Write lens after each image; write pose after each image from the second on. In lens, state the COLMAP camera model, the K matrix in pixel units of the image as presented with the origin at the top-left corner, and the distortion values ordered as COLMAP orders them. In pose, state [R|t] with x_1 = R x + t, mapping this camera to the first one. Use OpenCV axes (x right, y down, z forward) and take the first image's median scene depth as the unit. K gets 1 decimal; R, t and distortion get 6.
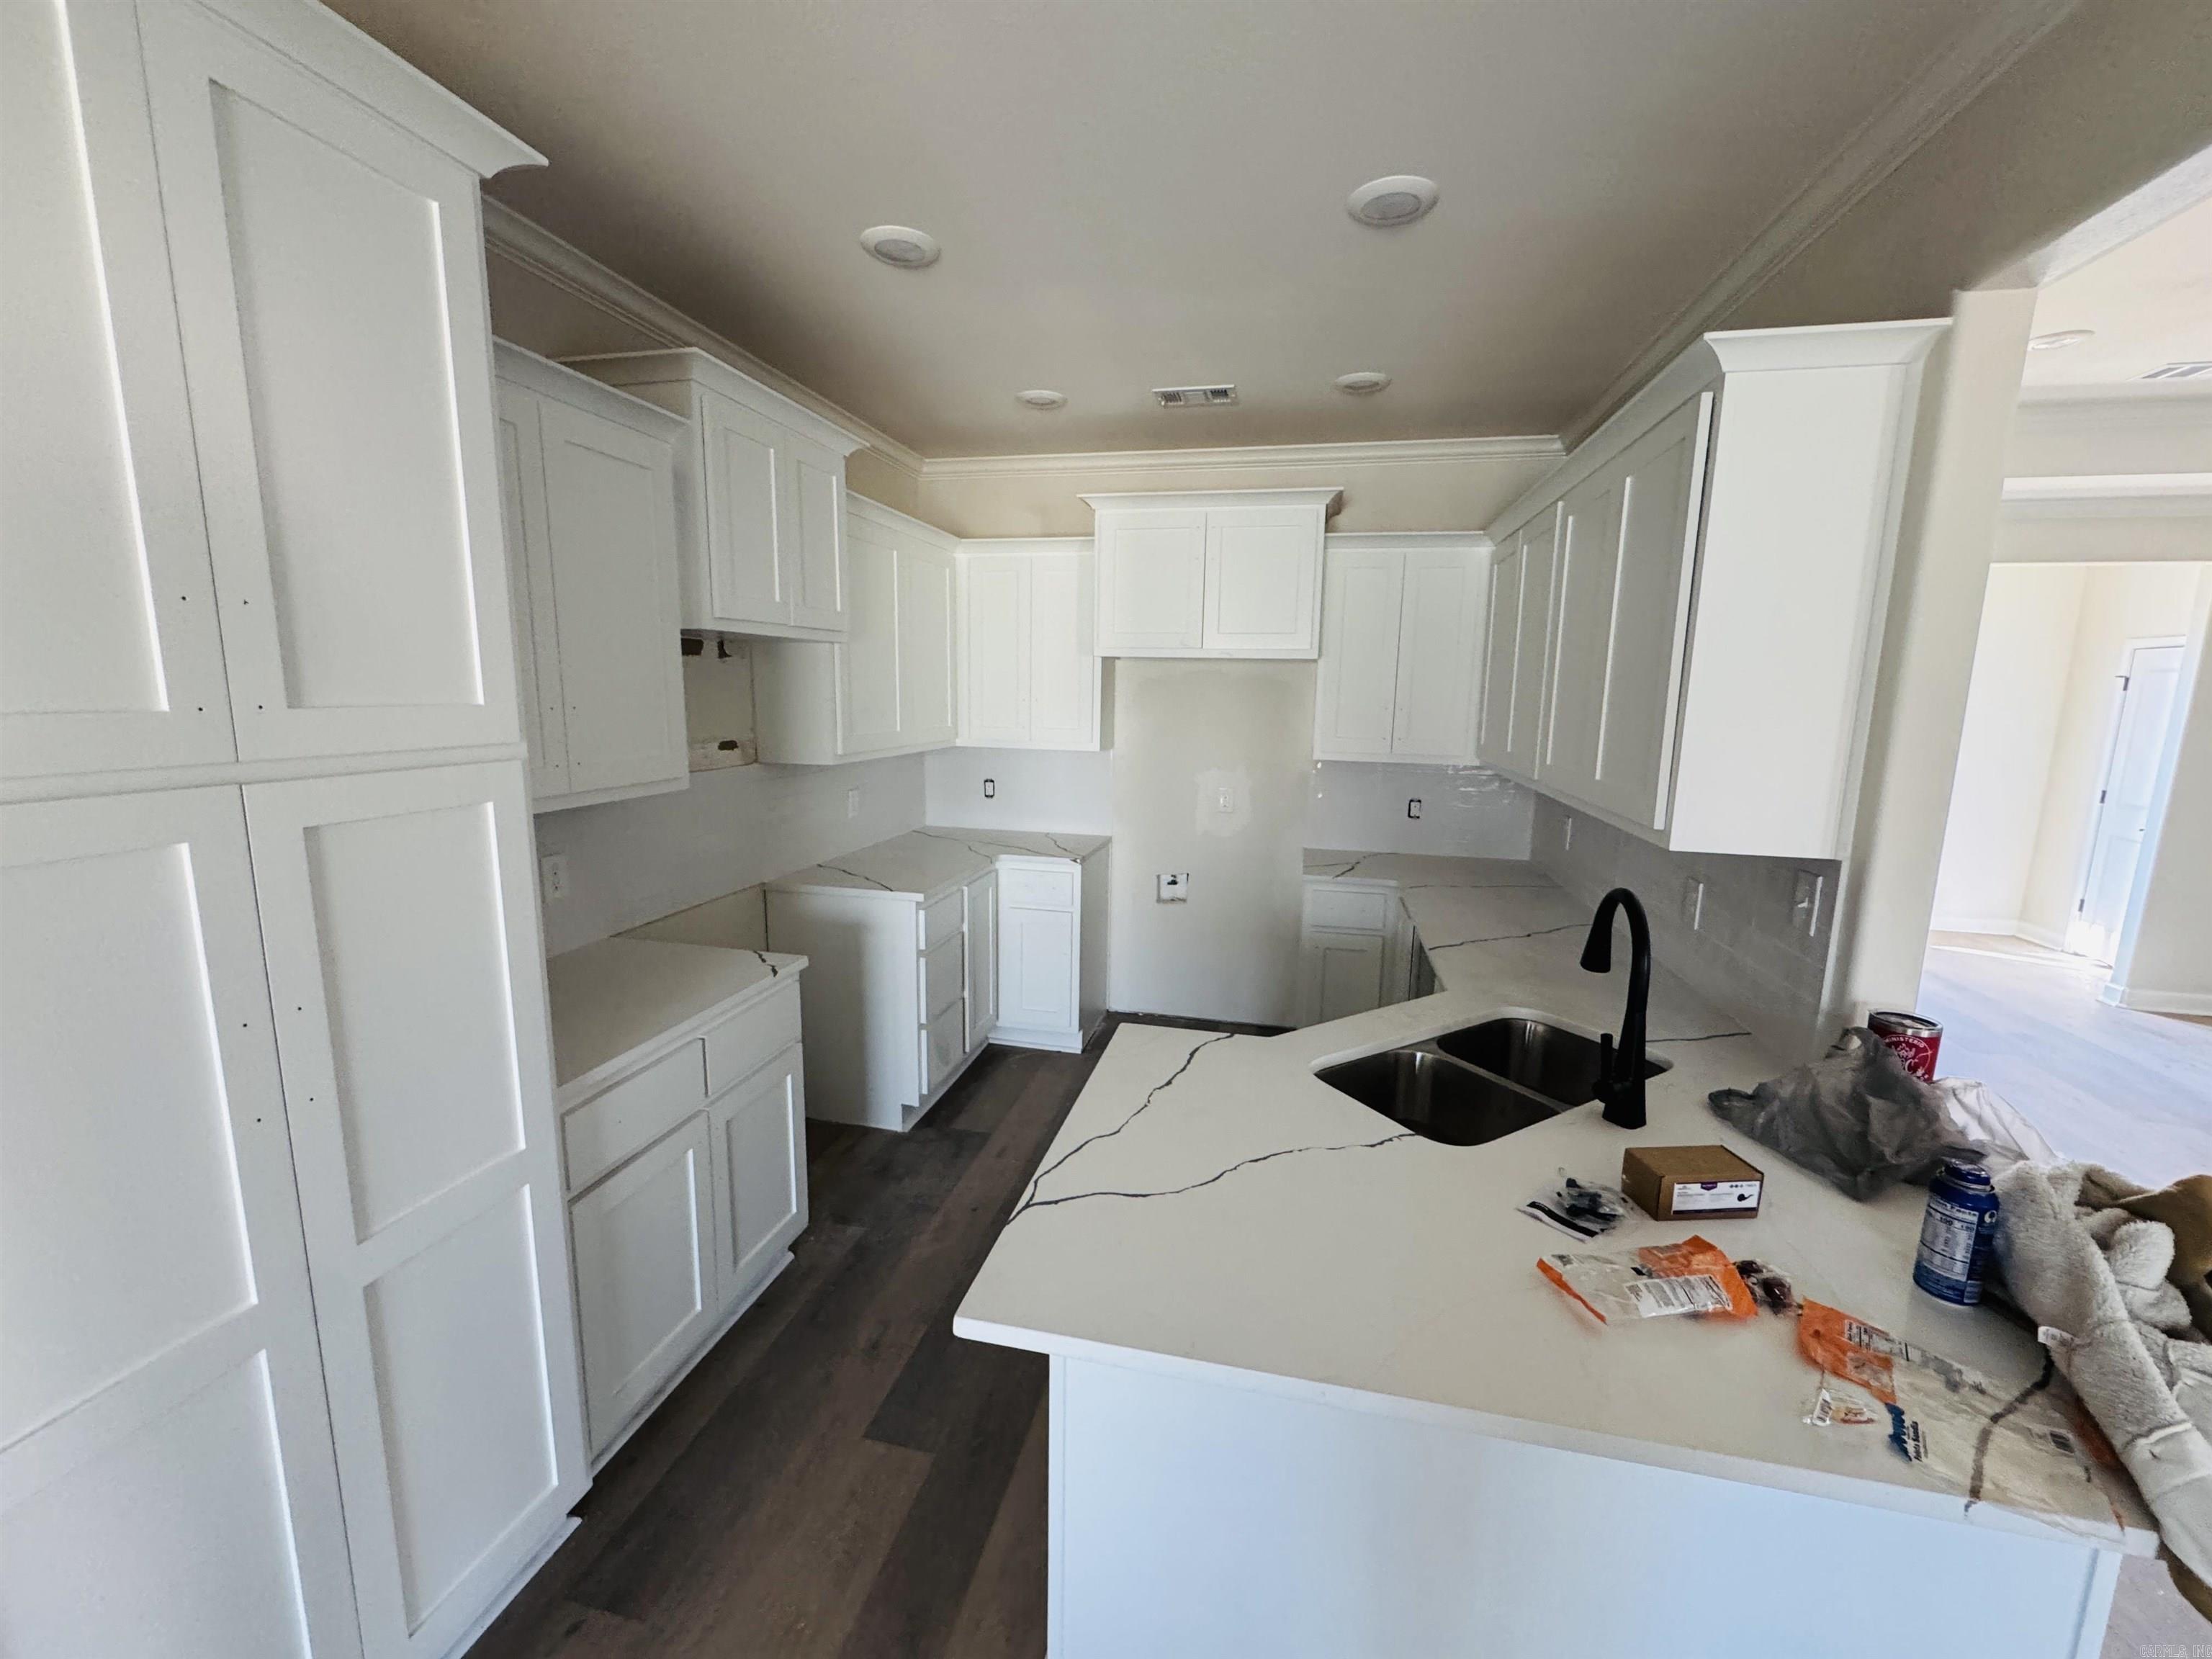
lens RADIAL K [[890.2, 0, 1104.2], [0, 890.2, 829.9], [0, 0, 1]] dist [-0.000555, 0.000314]
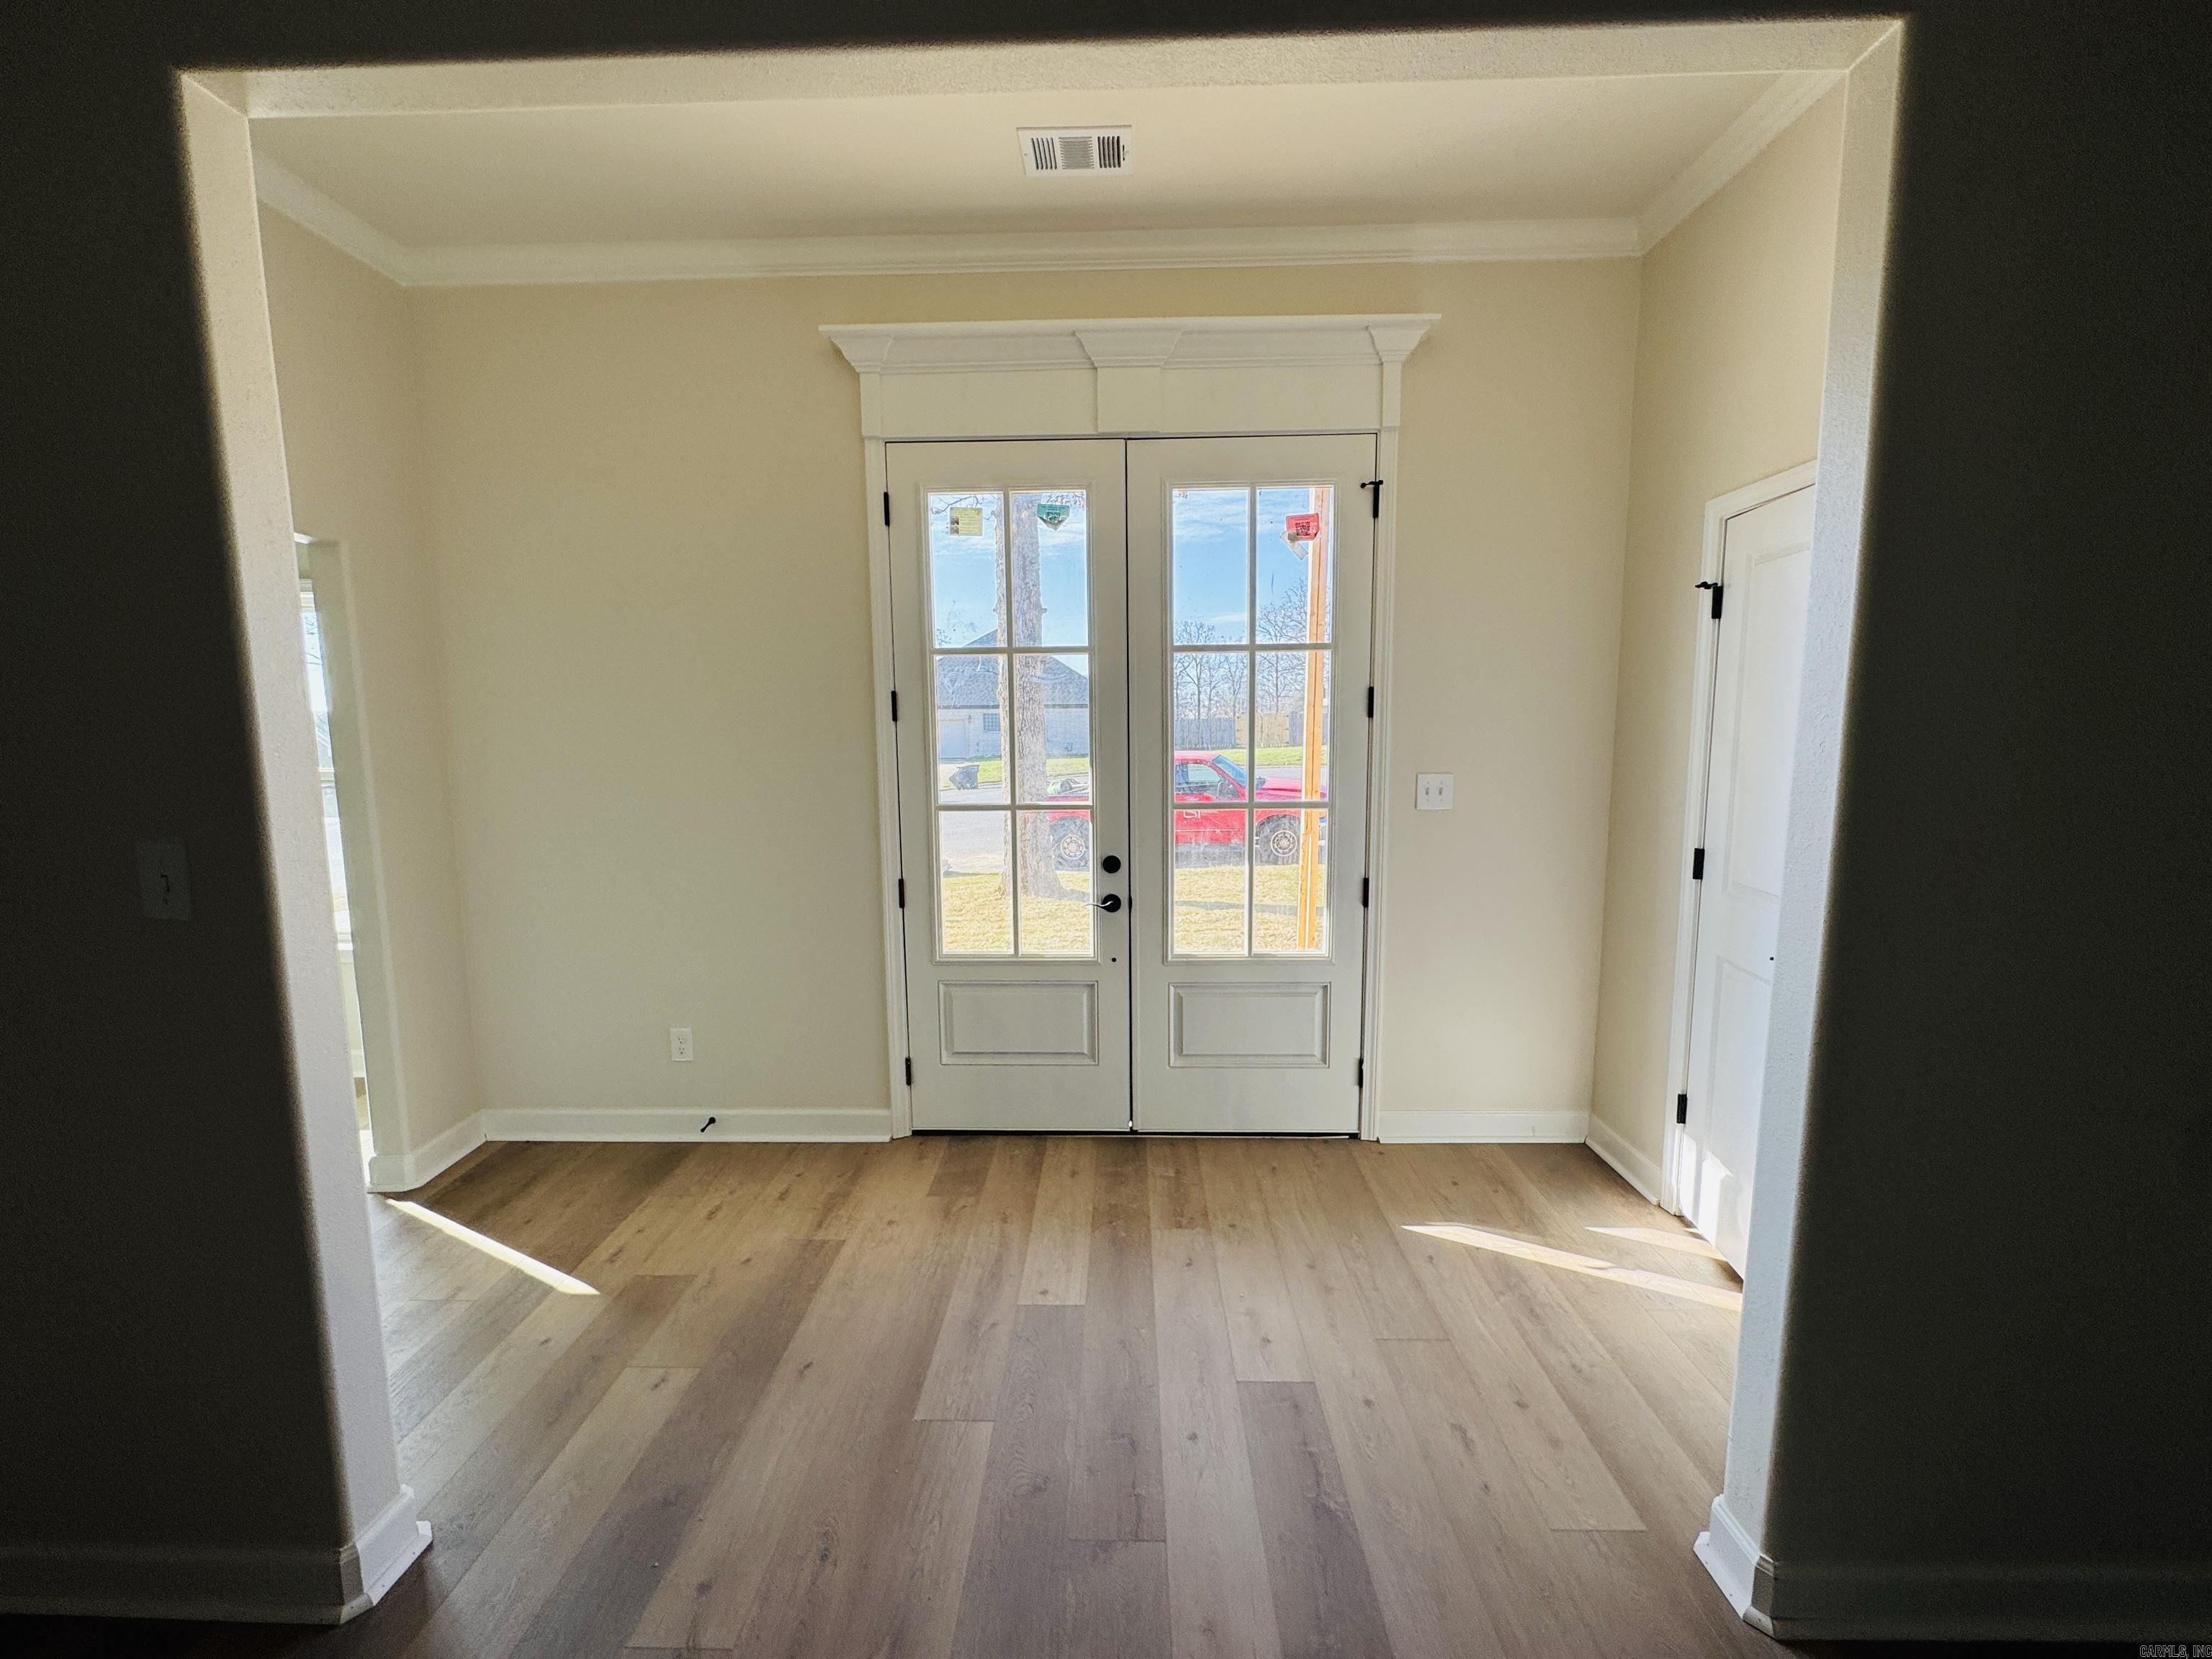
lens RADIAL K [[890.2, 0, 1111.5], [0, 890.2, 840.6], [0, 0, 1]] dist [-0.000555, 0.000314]
pose [[0.976694, -0.057735, 0.206728, 0.751920], [0.065321, 0.997412, -0.030056, -0.054573], [-0.204458, 0.042859, 0.977937, 0.631630]]
